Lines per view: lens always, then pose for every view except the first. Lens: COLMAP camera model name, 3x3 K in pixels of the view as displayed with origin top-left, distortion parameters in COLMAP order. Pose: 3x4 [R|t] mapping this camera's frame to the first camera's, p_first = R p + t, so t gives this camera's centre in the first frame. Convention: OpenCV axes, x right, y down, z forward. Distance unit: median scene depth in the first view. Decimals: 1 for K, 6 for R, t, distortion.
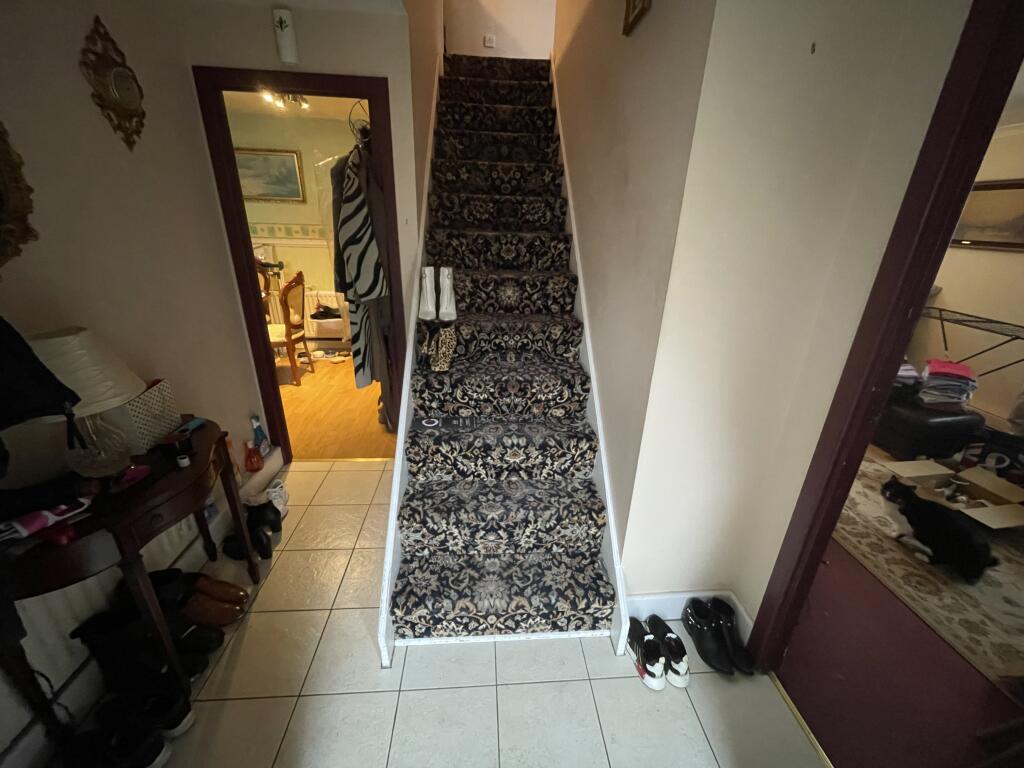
lens RADIAL K [[413.4, 0, 512.0], [0, 413.4, 384.0], [0, 0, 1]] dist [-0.001215, -0.000162]
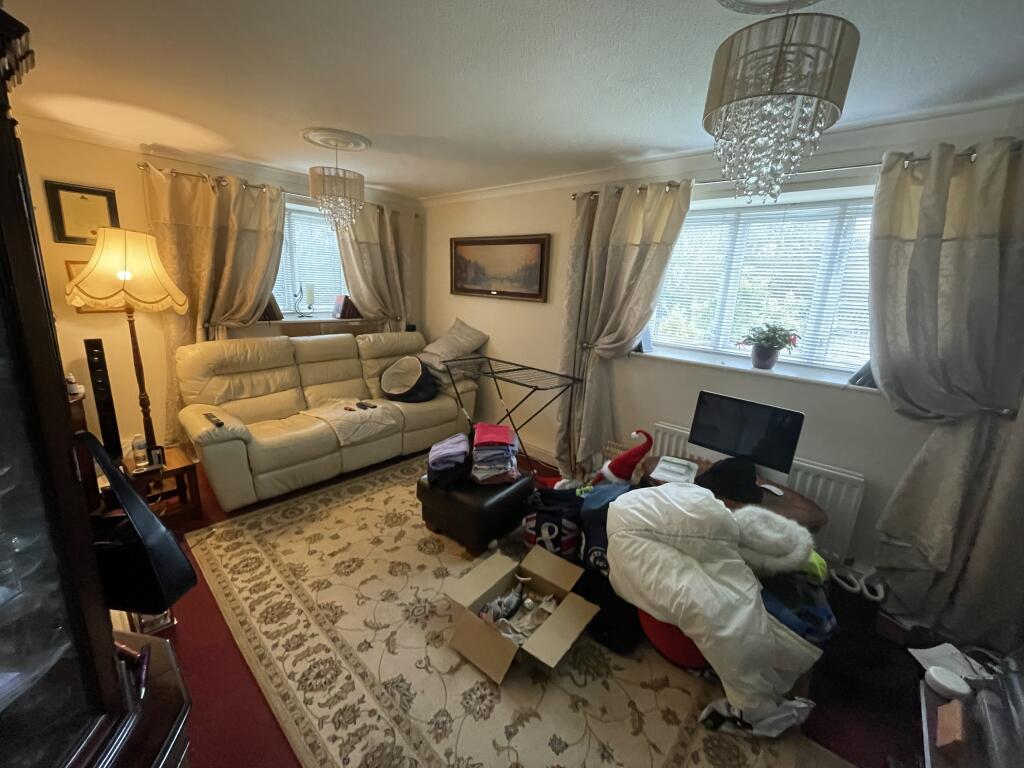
lens RADIAL K [[413.4, 0, 512.0], [0, 413.4, 384.0], [0, 0, 1]] dist [-0.001215, -0.000162]
pose [[0.725570, -0.152651, 0.671003, 0.531361], [0.227306, 0.973520, -0.024319, -0.110798], [-0.649522, 0.170168, 0.741056, 0.315931]]
